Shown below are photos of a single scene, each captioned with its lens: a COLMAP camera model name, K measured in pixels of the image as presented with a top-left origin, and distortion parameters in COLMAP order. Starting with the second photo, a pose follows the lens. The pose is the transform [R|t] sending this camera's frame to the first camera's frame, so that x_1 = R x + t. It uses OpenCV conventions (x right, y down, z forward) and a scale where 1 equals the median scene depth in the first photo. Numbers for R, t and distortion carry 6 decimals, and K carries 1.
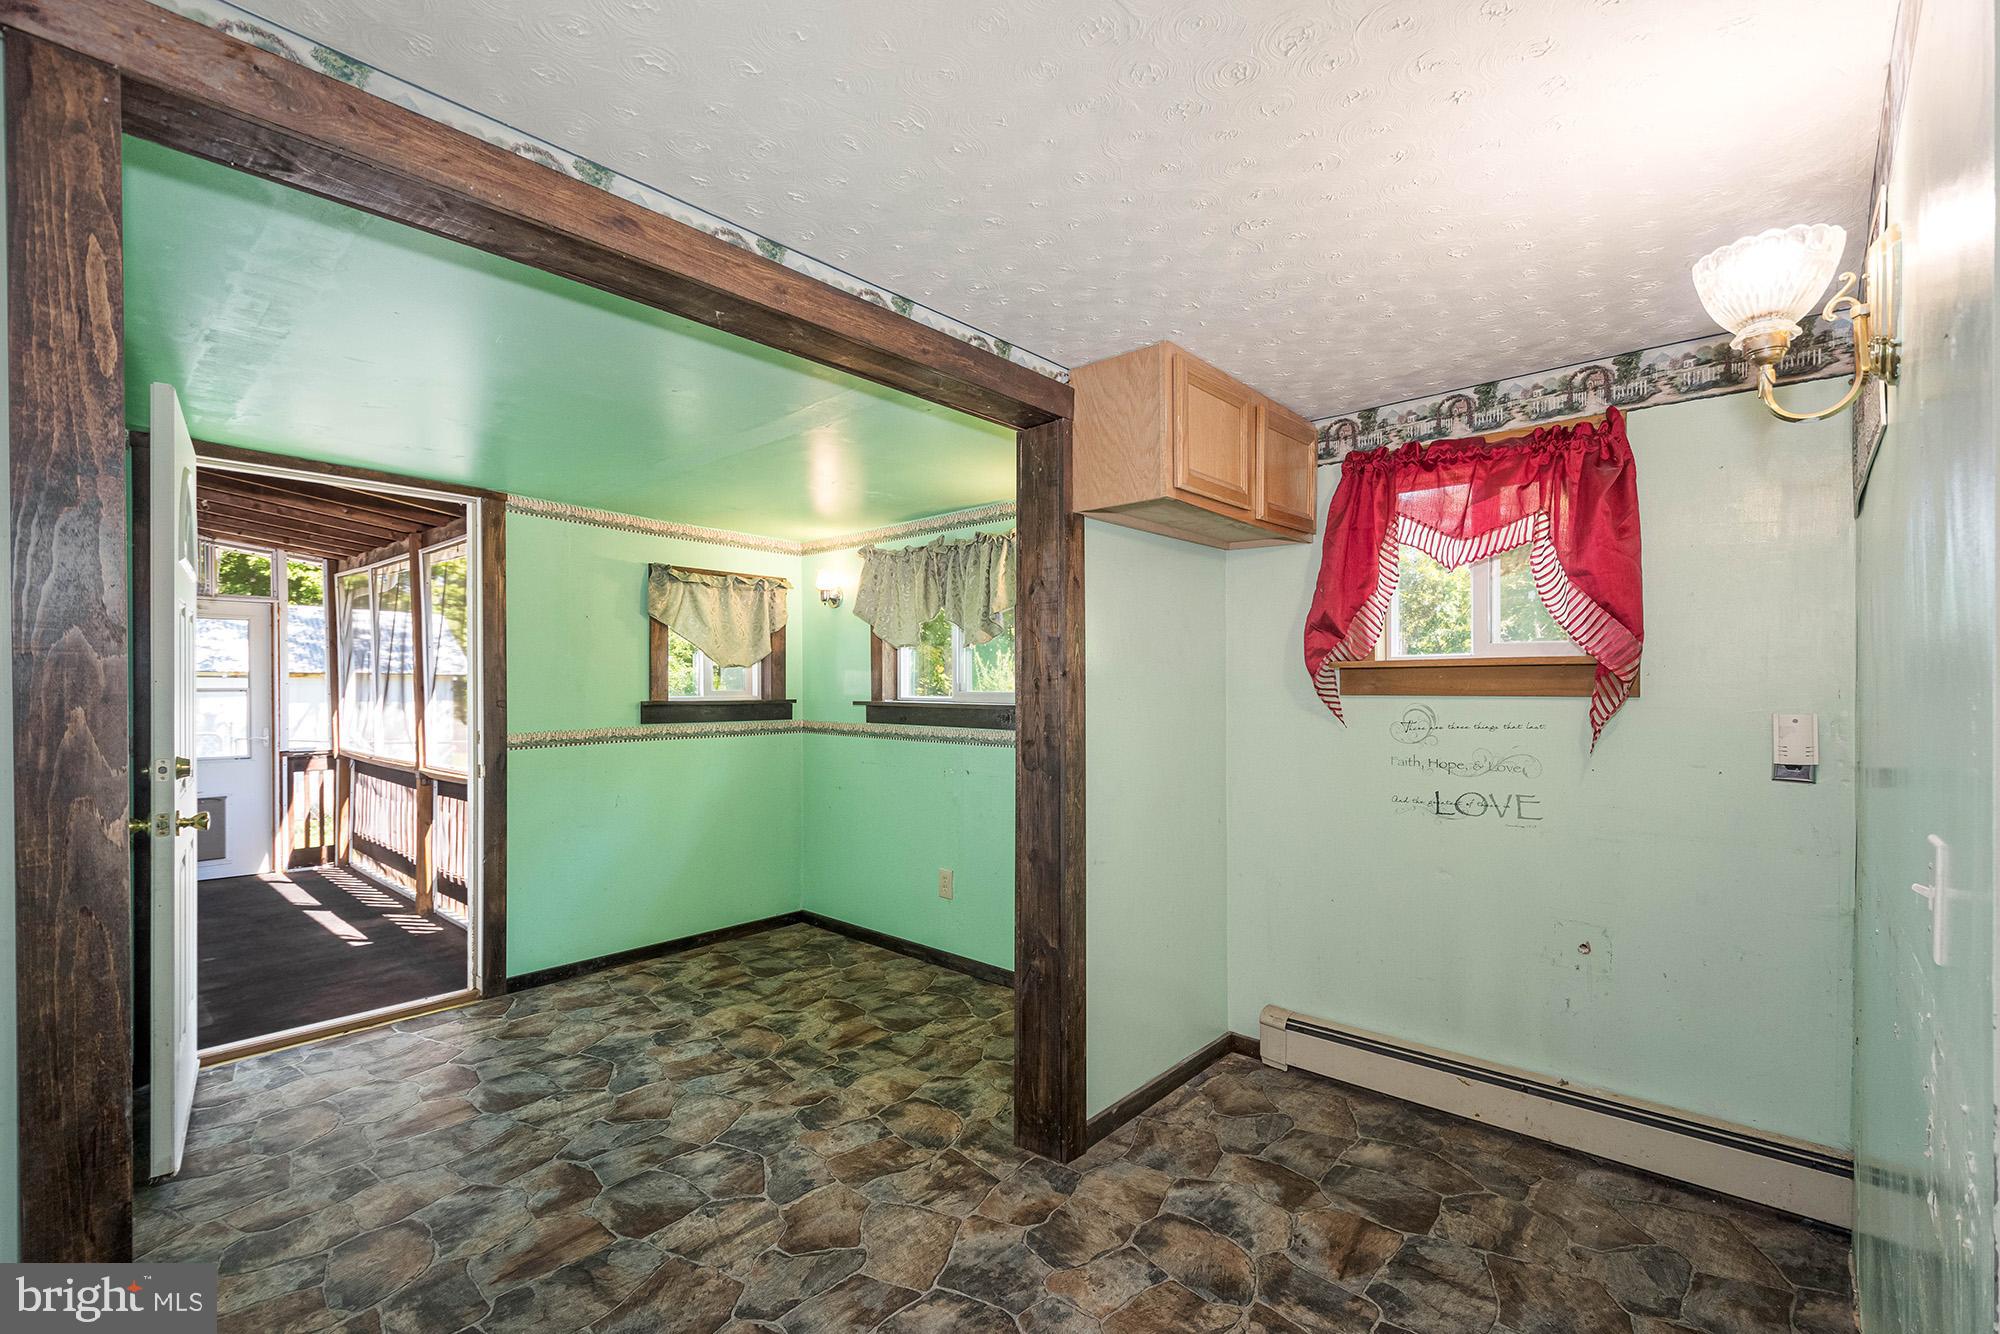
lens RADIAL K [[876.3, 0, 1015.4], [0, 876.3, 679.2], [0, 0, 1]] dist [0.011355, -0.001875]
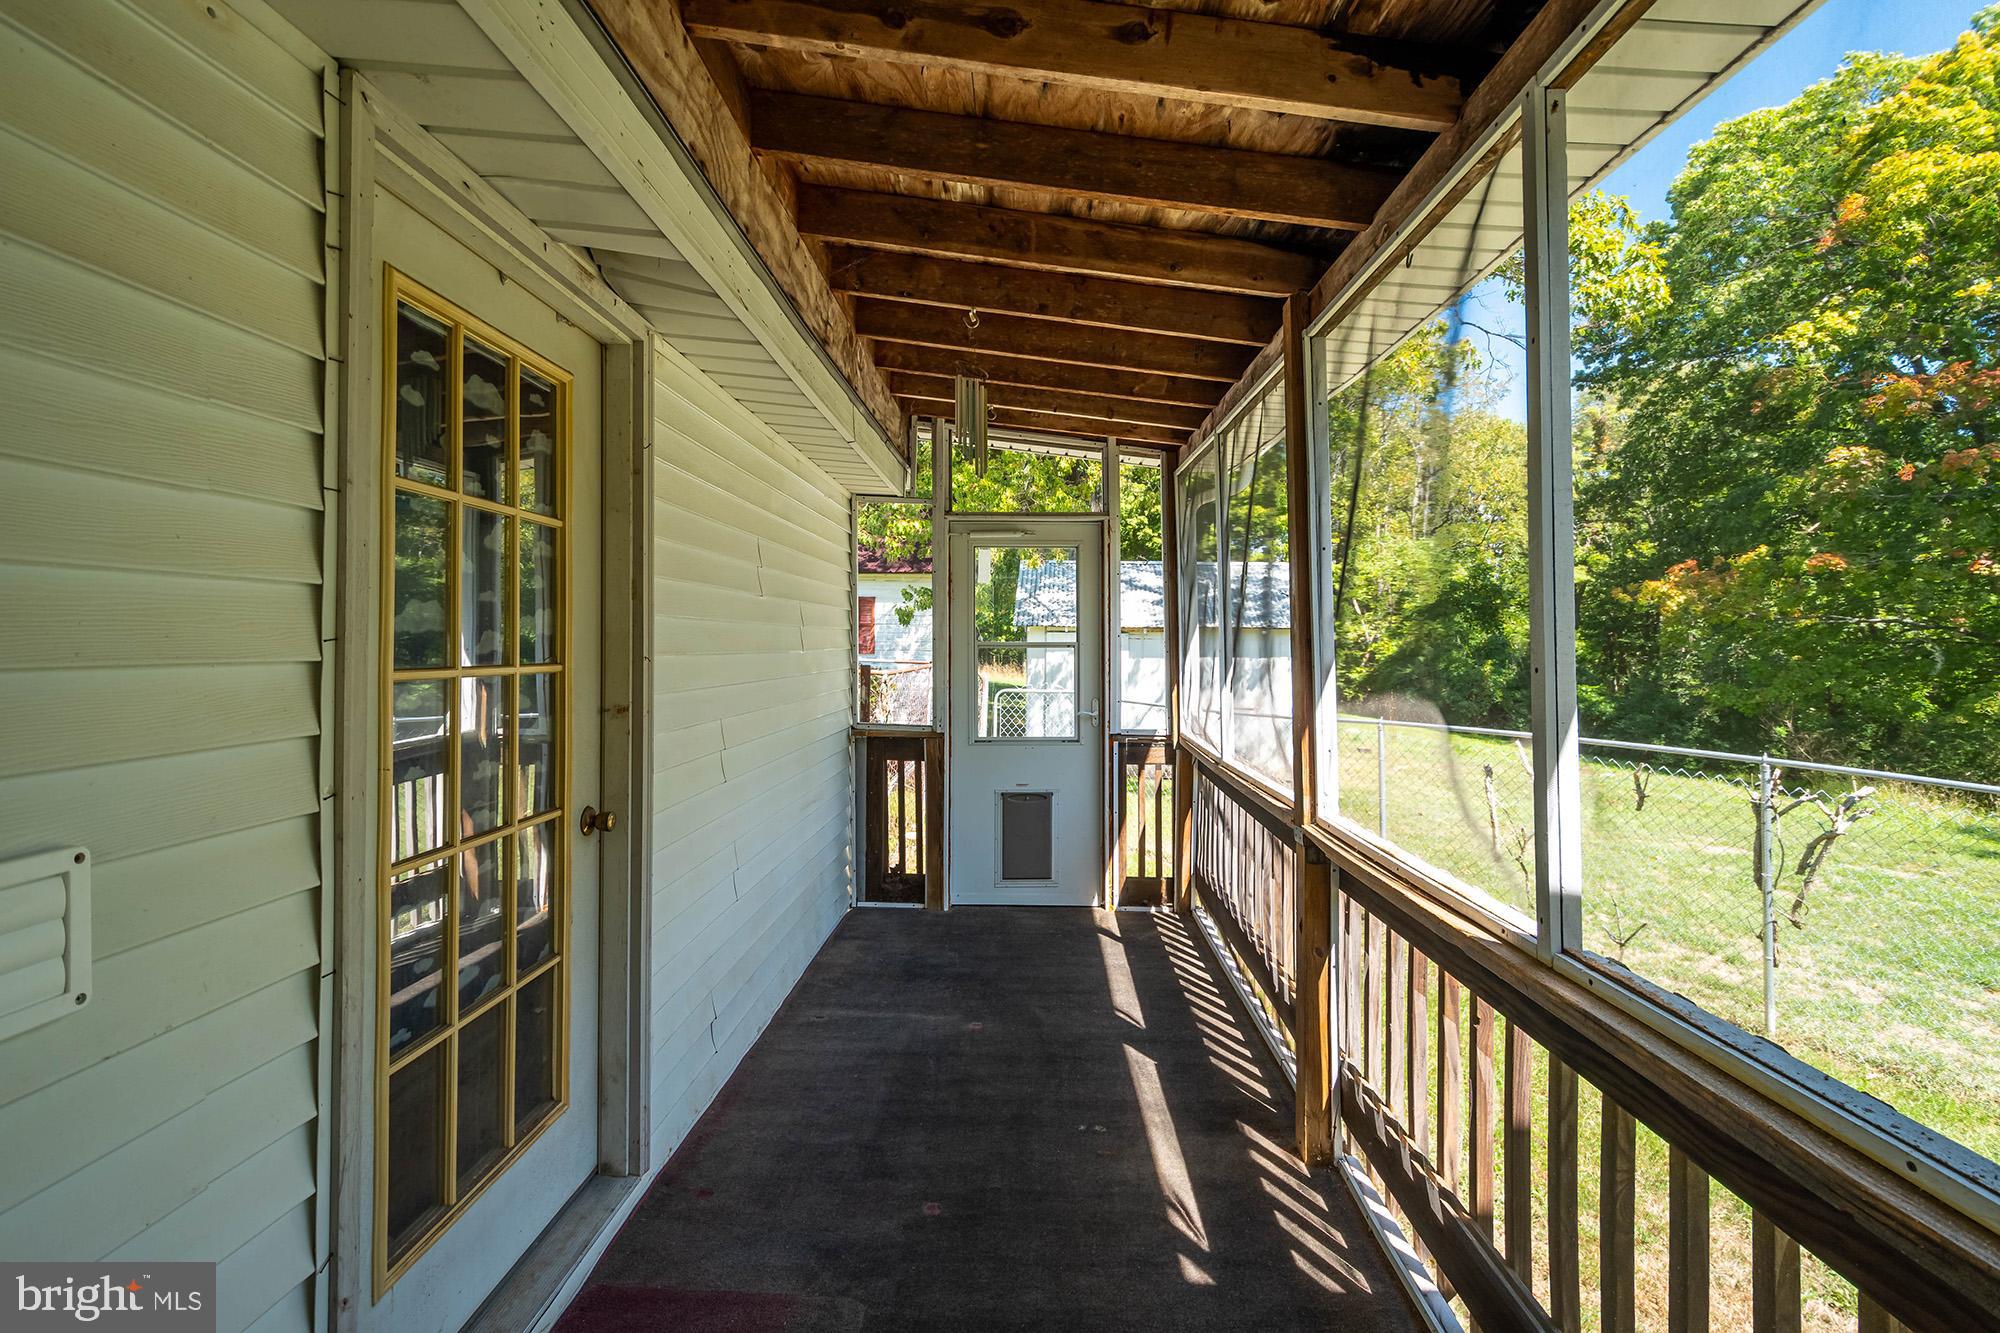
lens RADIAL K [[876.3, 0, 1003.1], [0, 876.3, 646.7], [0, 0, 1]] dist [0.011355, -0.001875]
pose [[0.640228, 0.000463, -0.768185, -0.353843], [0.003590, 0.999987, 0.003594, 0.010416], [0.768177, -0.005059, 0.640218, 0.487768]]
